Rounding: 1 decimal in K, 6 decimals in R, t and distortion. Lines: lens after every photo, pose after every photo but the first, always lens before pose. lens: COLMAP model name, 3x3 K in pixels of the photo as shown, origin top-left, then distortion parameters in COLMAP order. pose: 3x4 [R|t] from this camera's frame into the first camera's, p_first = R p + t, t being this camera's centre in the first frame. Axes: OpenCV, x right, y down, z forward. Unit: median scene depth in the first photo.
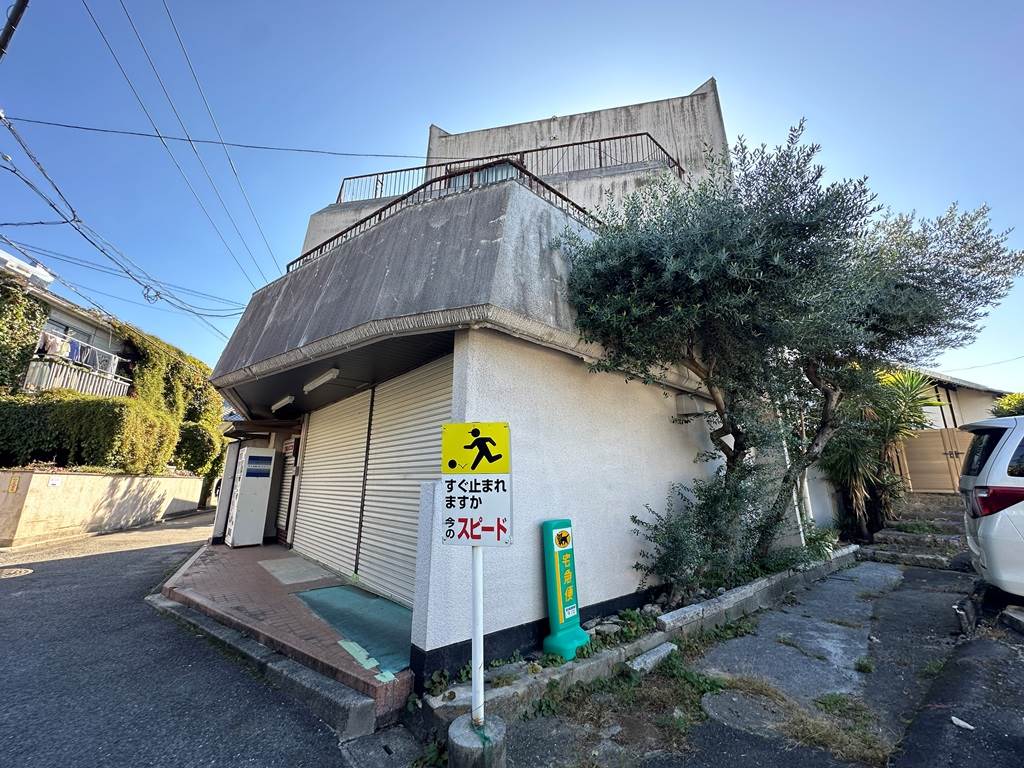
lens RADIAL K [[408.6, 0, 512.0], [0, 408.6, 384.0], [0, 0, 1]] dist [-0.001816, 0.000093]
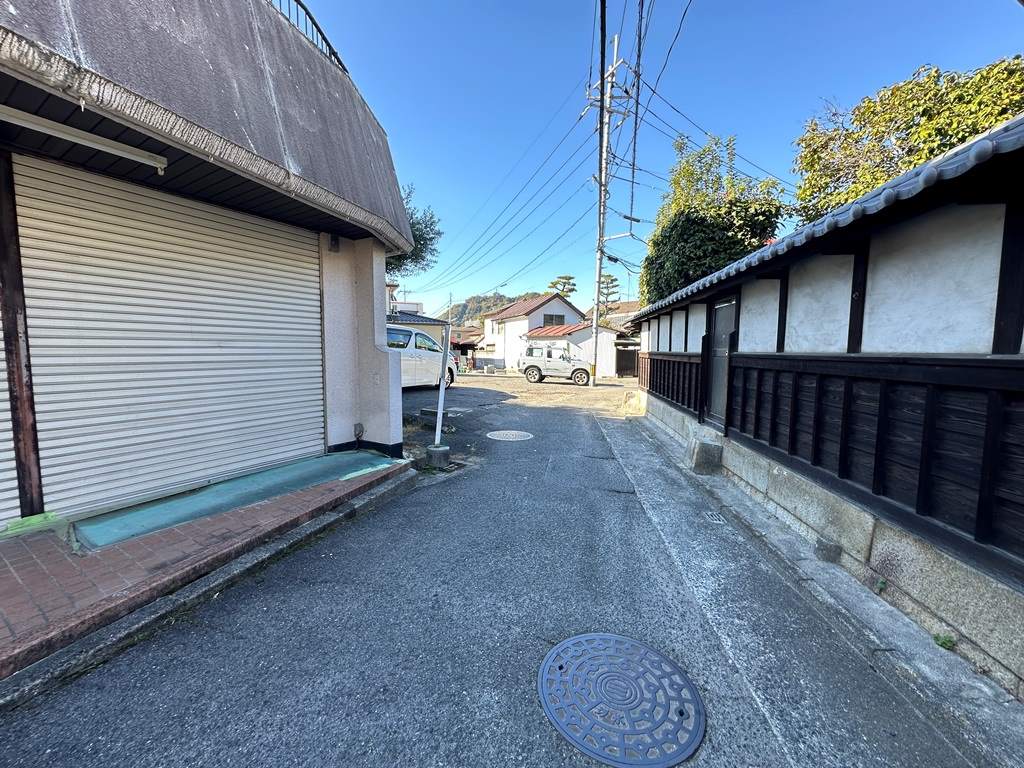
lens RADIAL K [[408.6, 0, 512.0], [0, 408.6, 384.0], [0, 0, 1]] dist [-0.001816, 0.000093]
pose [[-0.317504, -0.092682, 0.943717, -1.495422], [-0.237324, 0.971306, 0.015546, 0.186609], [-0.918079, -0.219031, -0.330389, 0.874147]]
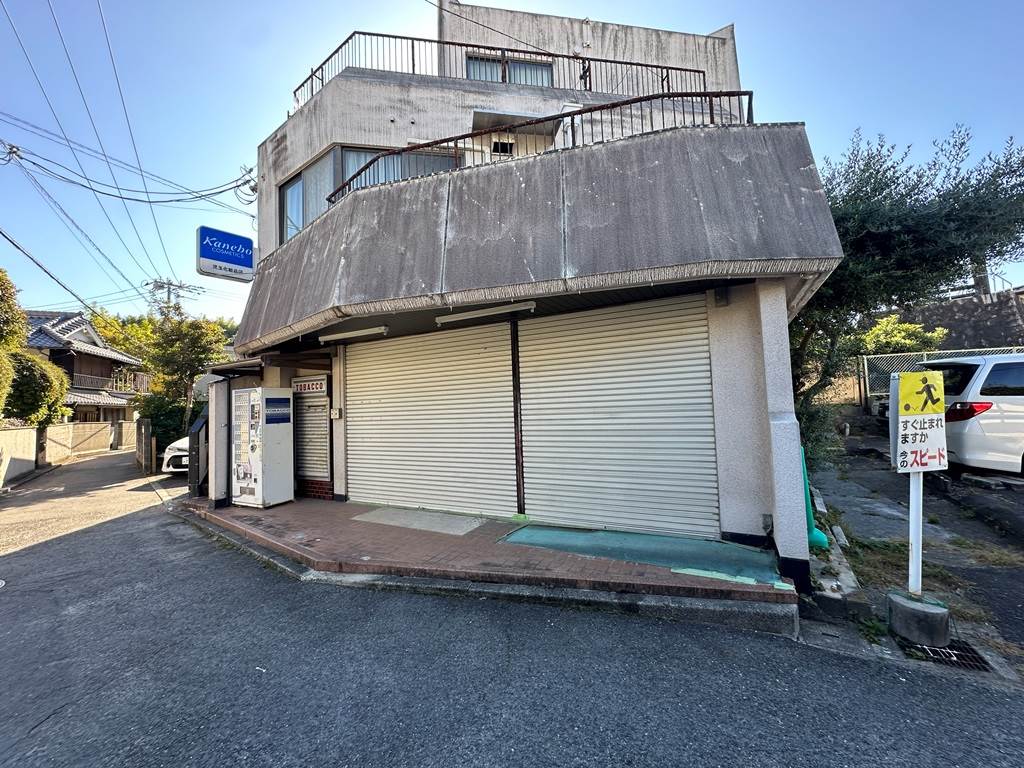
lens RADIAL K [[408.6, 0, 512.0], [0, 408.6, 384.0], [0, 0, 1]] dist [-0.001816, 0.000093]
pose [[0.930460, -0.025723, 0.365489, -1.043735], [-0.040976, 0.983969, 0.173568, -0.016793], [-0.364095, -0.176474, 0.914490, 0.228050]]
